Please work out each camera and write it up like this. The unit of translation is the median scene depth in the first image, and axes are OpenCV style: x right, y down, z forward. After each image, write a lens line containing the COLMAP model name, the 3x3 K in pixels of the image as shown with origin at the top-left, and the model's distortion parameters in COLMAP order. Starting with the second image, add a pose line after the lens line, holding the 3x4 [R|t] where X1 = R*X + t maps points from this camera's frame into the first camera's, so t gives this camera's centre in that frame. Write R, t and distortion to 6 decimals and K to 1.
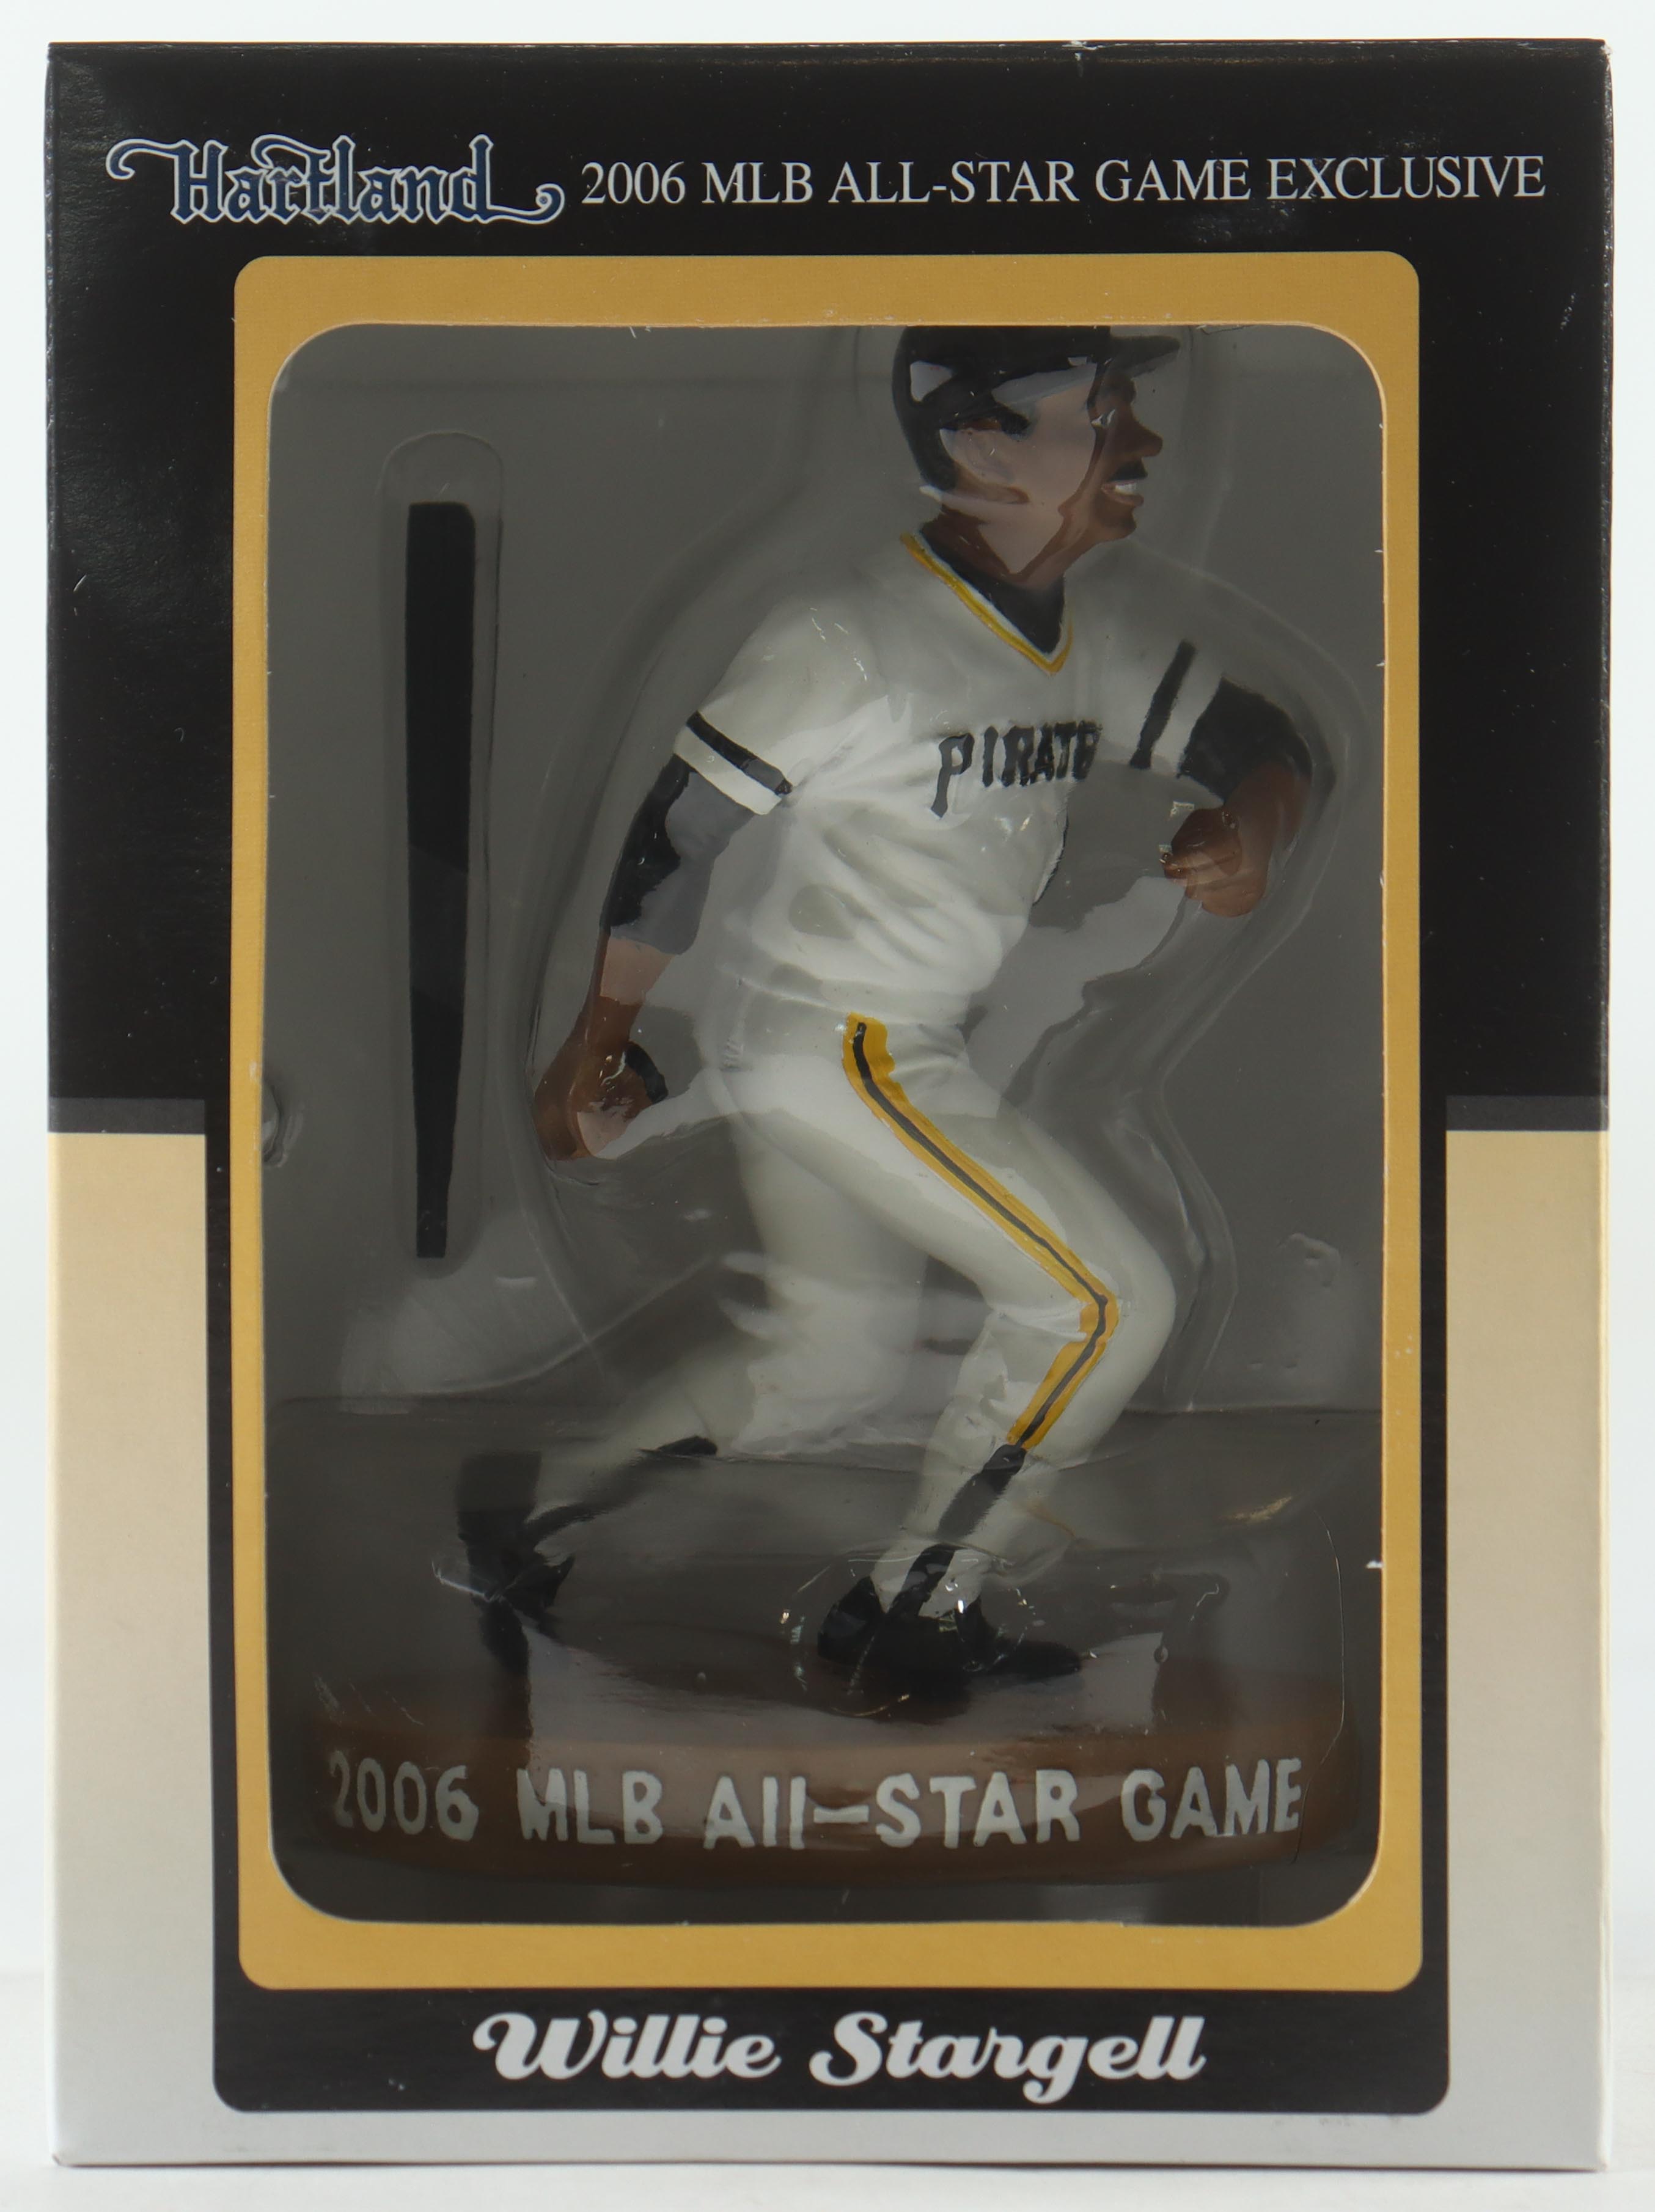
lens RADIAL K [[4813.2, 0, 827.5], [0, 4813.2, 1106.0], [0, 0, 1]] dist [-0.010800, 0.095879]
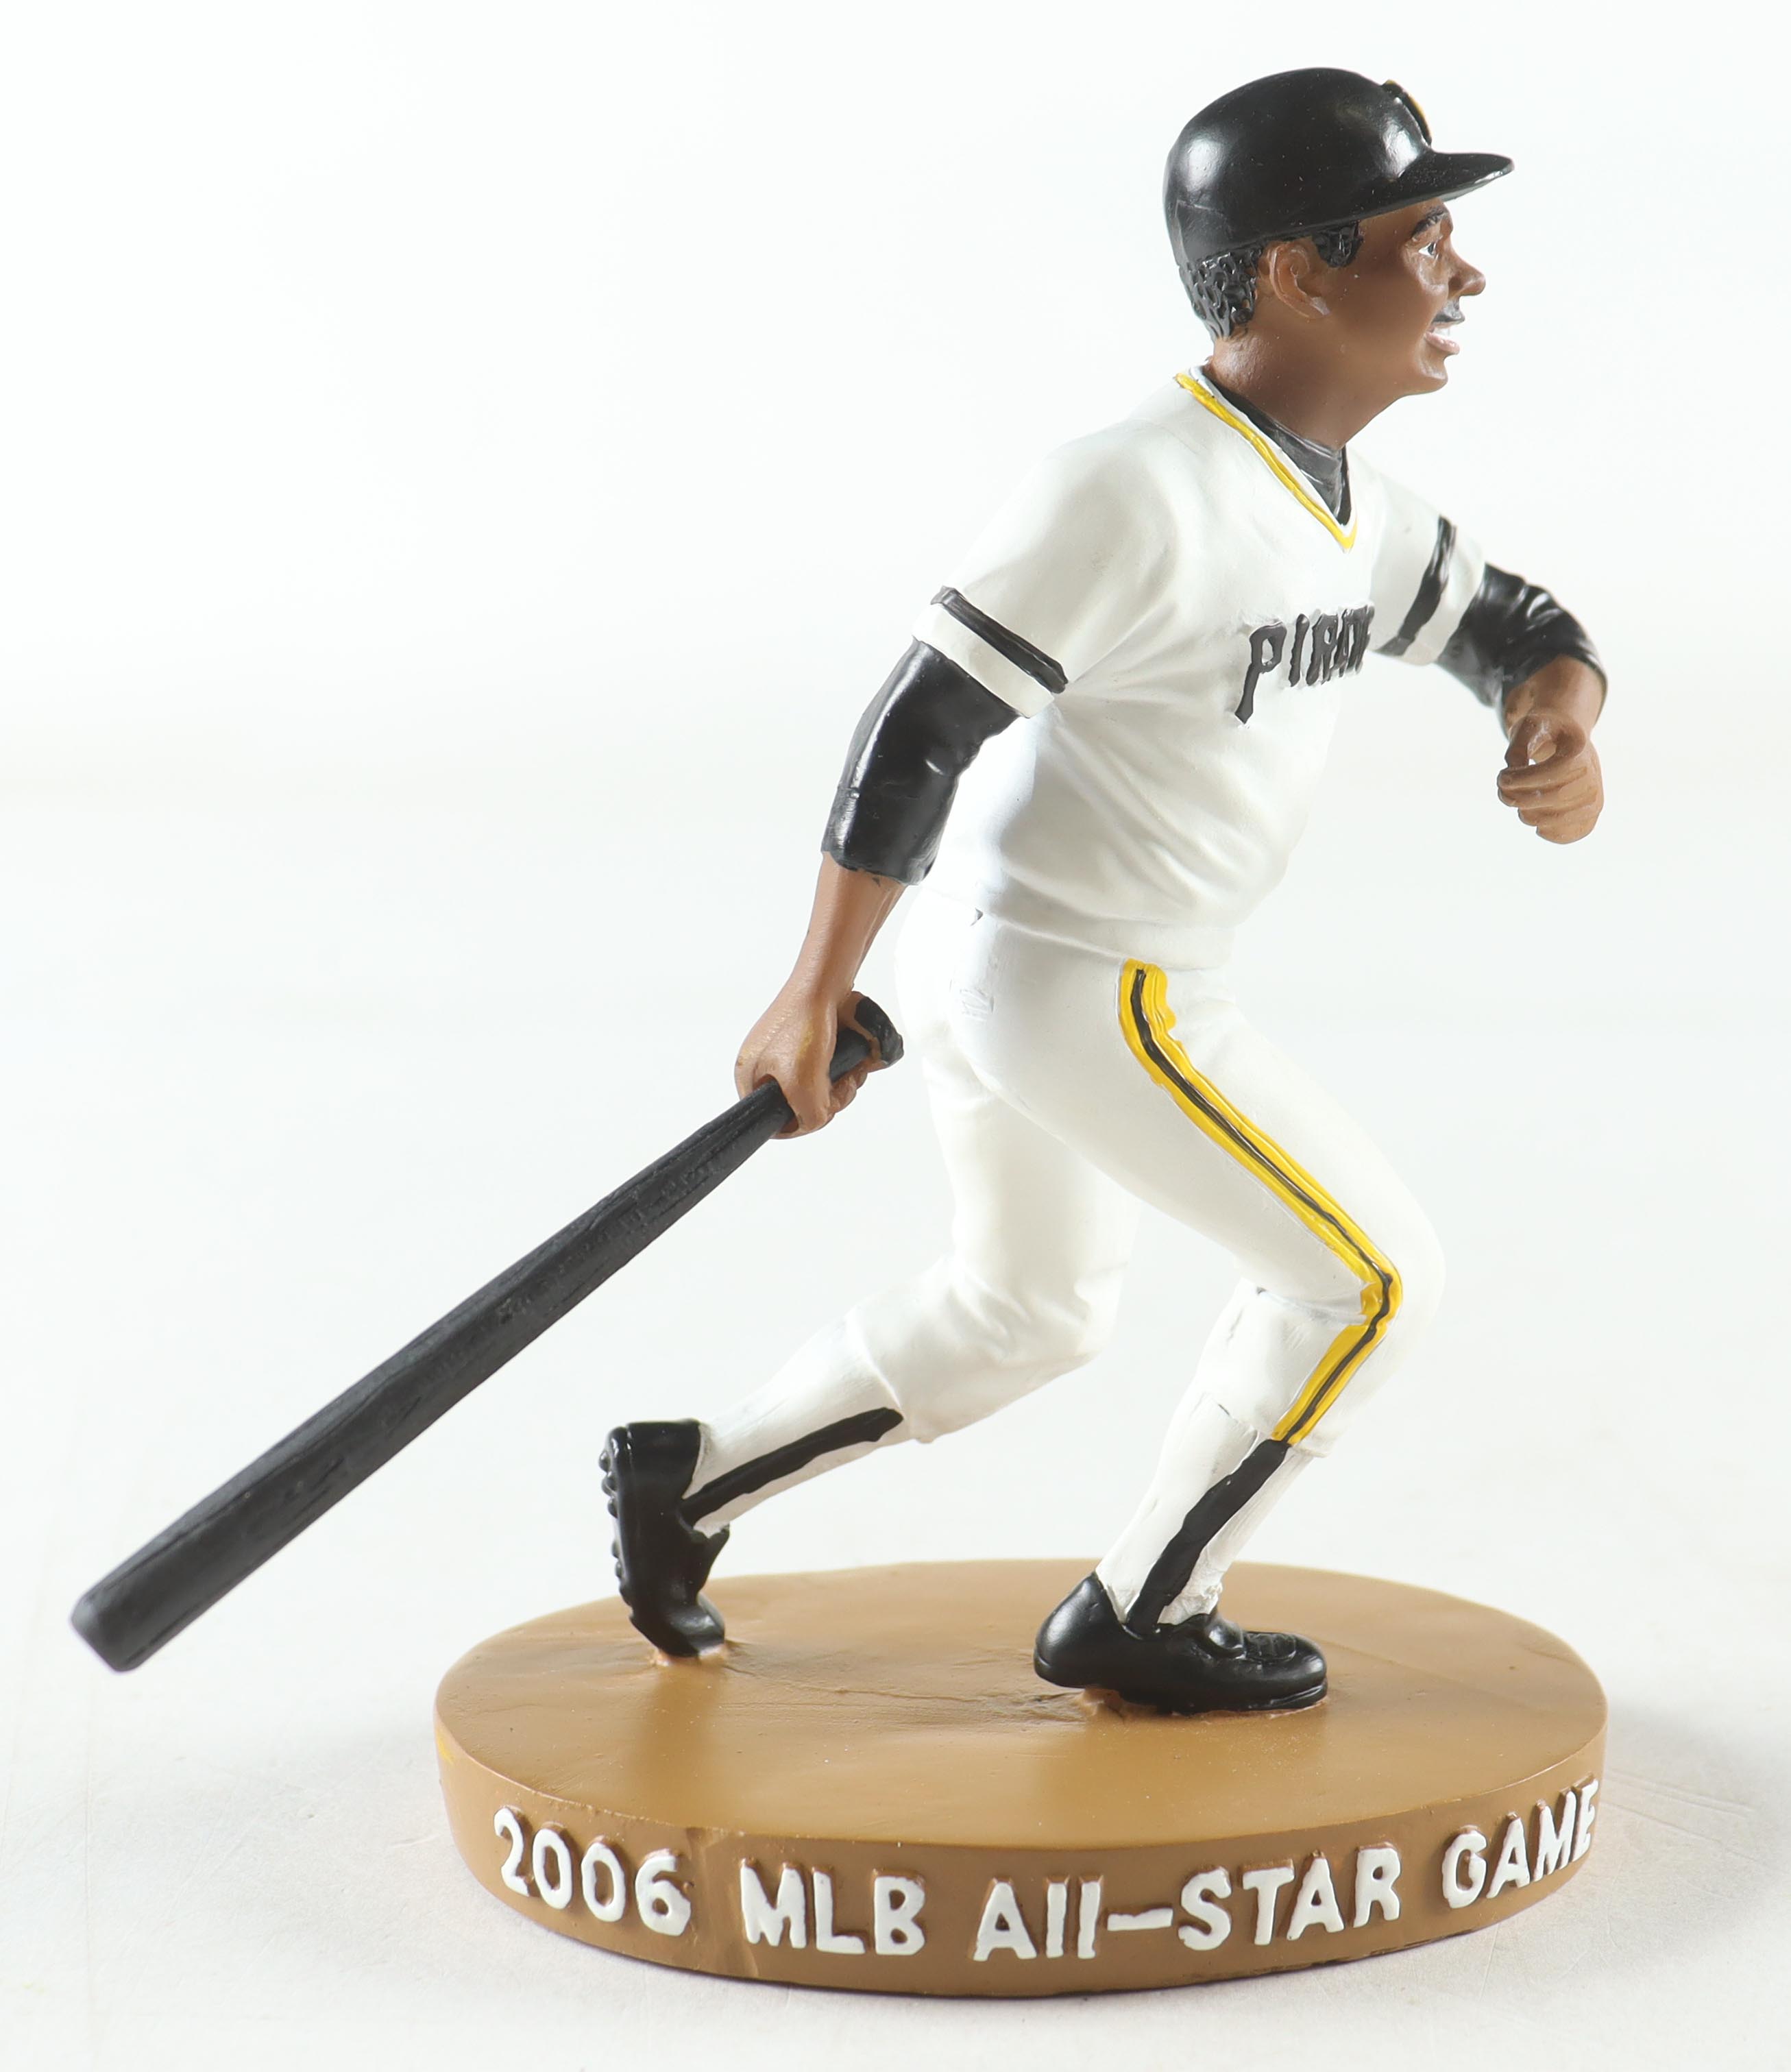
lens RADIAL K [[2234.6, 0, 895.5], [0, 2234.6, 1036.0], [0, 0, 1]] dist [-0.104572, 0.003799]
pose [[0.985303, -0.008250, 0.170615, -0.101488], [-0.006356, 0.996371, 0.084883, -0.038438], [-0.170696, -0.084720, 0.981675, 0.629871]]
